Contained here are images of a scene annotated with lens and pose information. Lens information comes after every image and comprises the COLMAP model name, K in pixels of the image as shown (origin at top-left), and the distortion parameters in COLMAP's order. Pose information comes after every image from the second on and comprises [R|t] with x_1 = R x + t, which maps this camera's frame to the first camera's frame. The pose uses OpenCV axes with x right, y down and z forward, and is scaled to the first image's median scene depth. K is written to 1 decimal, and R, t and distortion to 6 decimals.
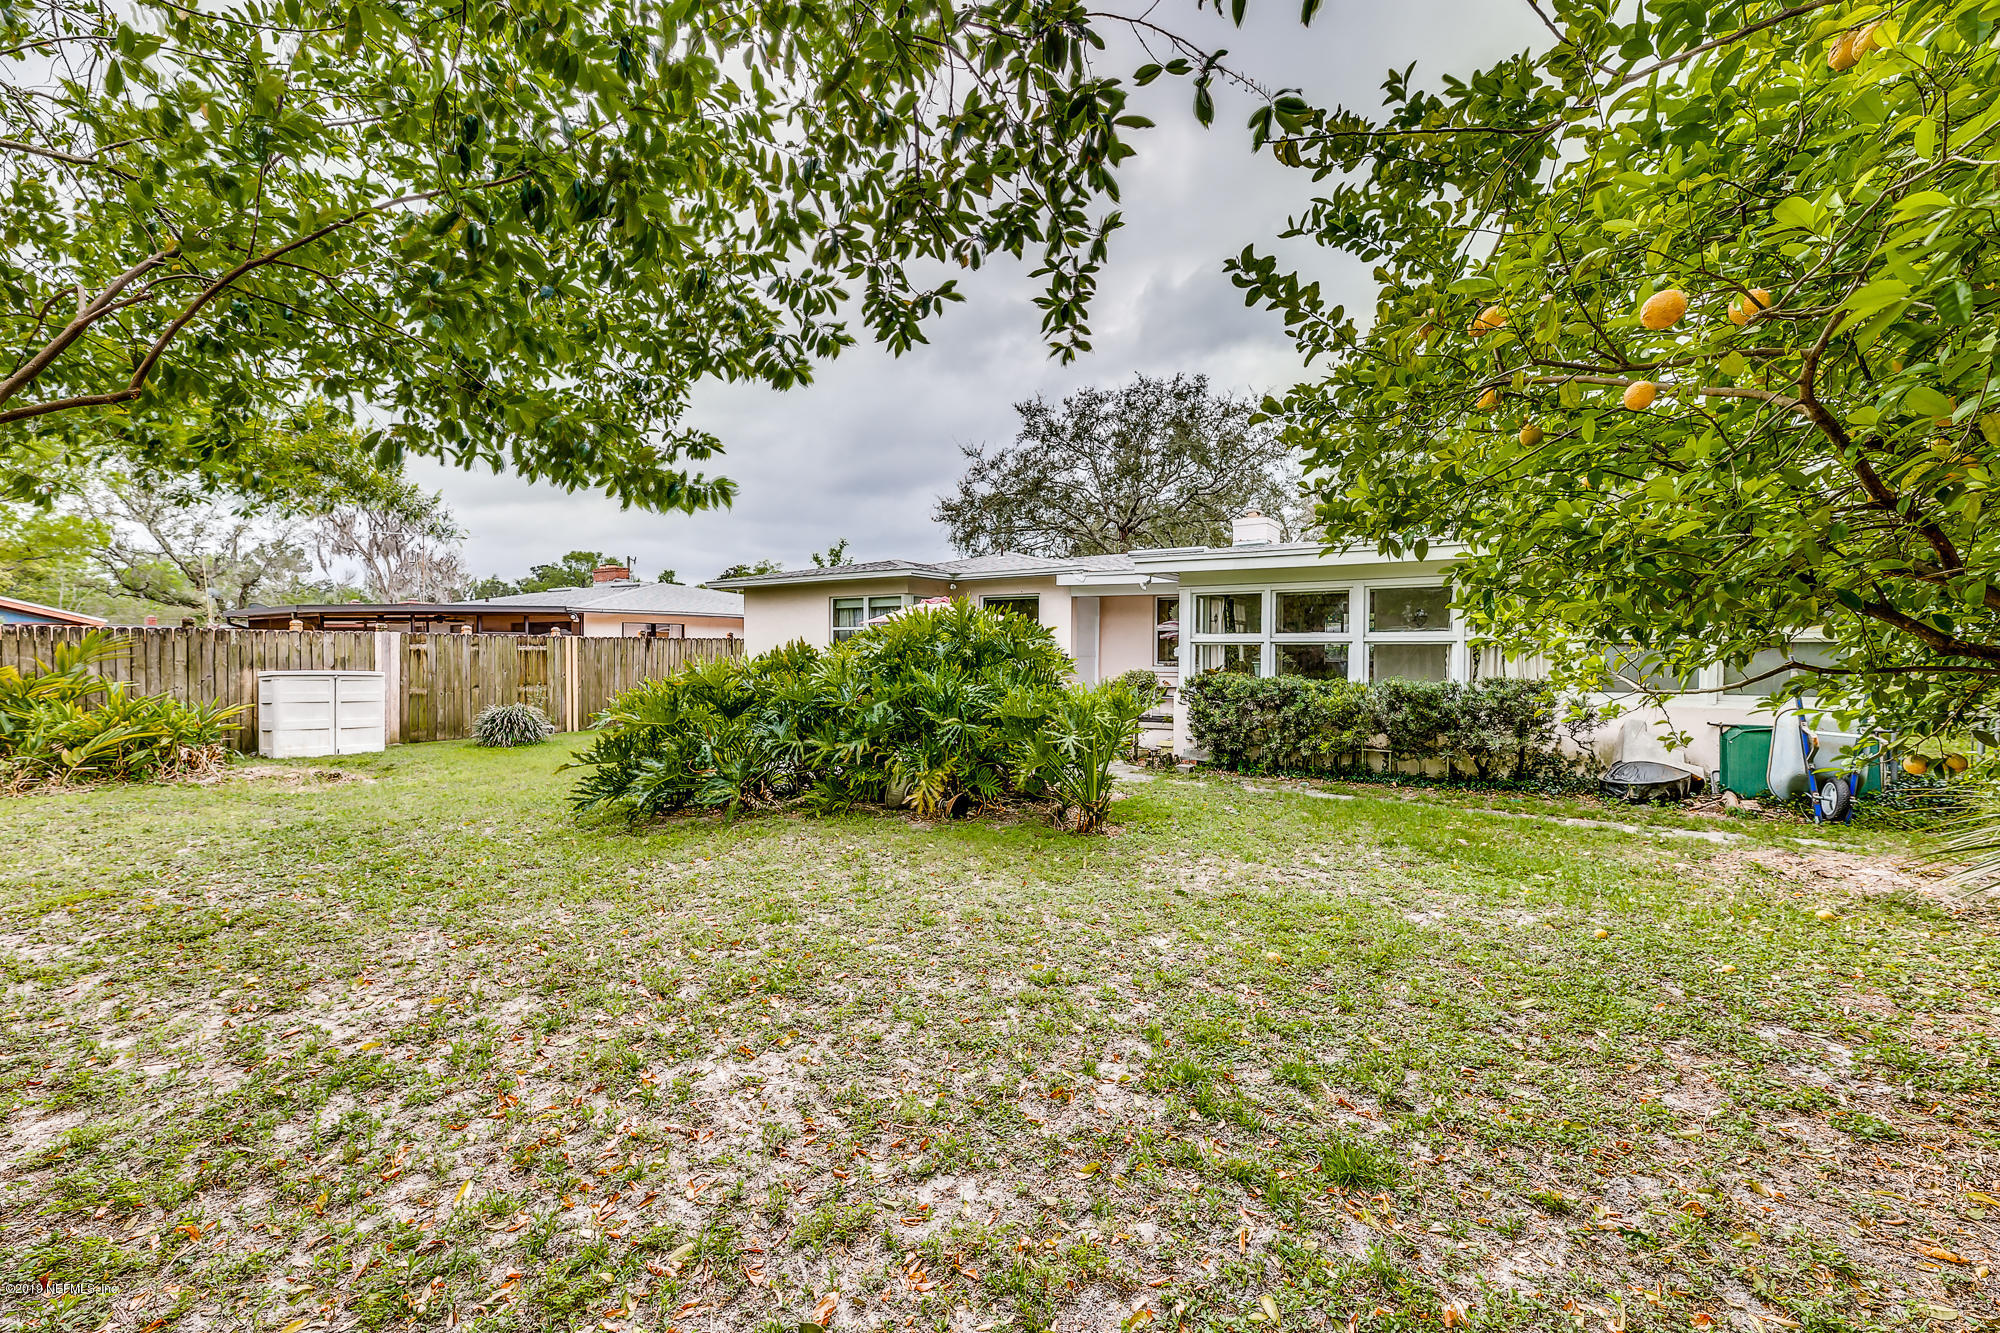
lens RADIAL K [[809.1, 0, 1007.2], [0, 809.1, 675.8], [0, 0, 1]] dist [-0.000647, -0.000235]
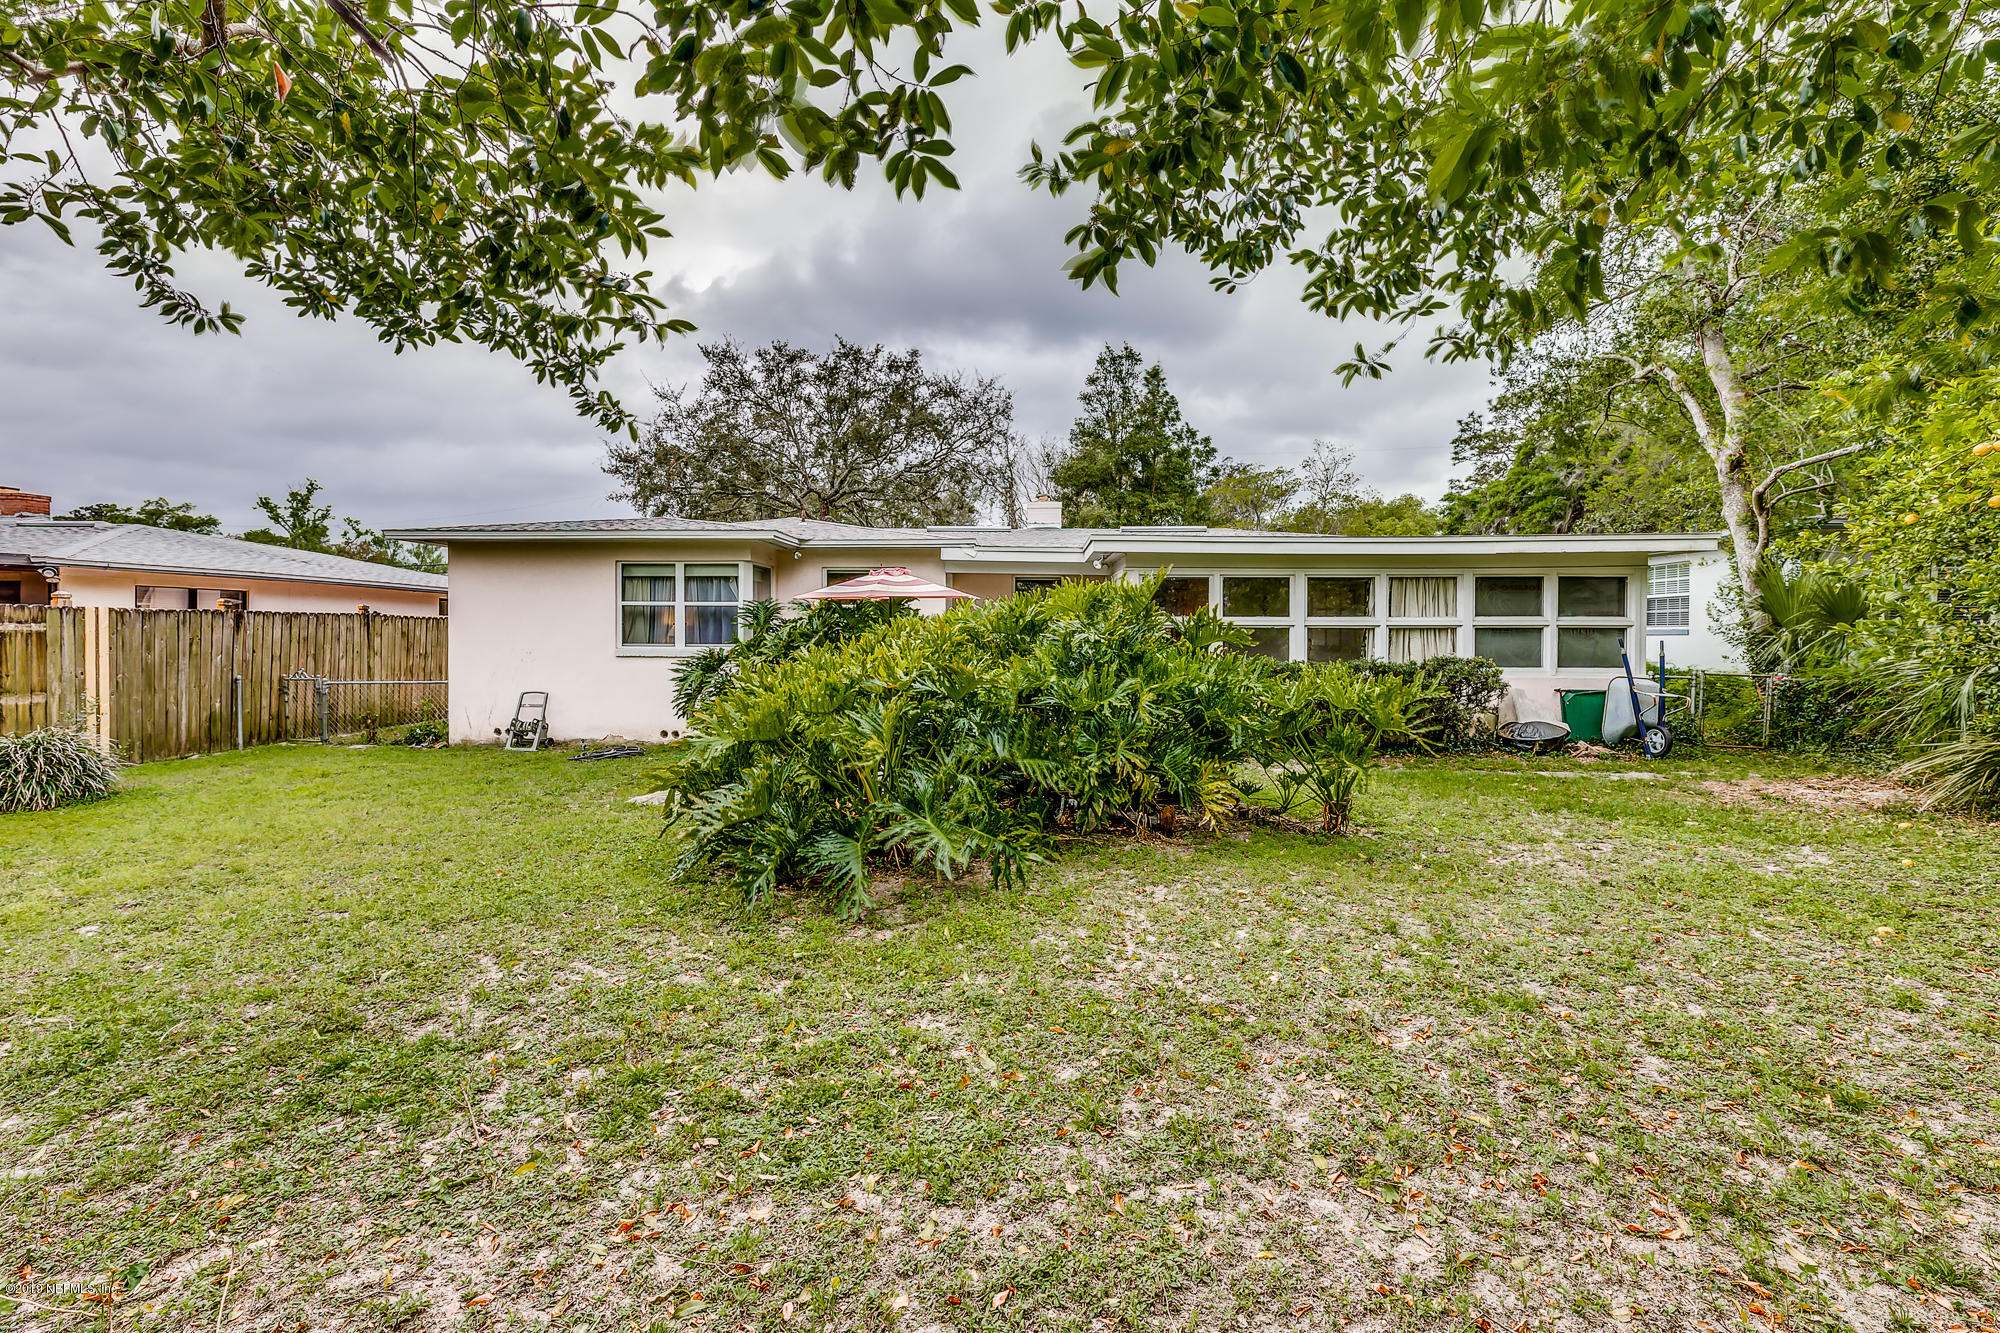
lens RADIAL K [[809.1, 0, 1007.2], [0, 809.1, 675.8], [0, 0, 1]] dist [-0.000647, -0.000235]
pose [[0.858529, -0.025145, 0.512147, -0.503257], [0.015000, 0.999601, 0.023933, -0.006941], [-0.512545, -0.012865, 0.858564, 0.302976]]
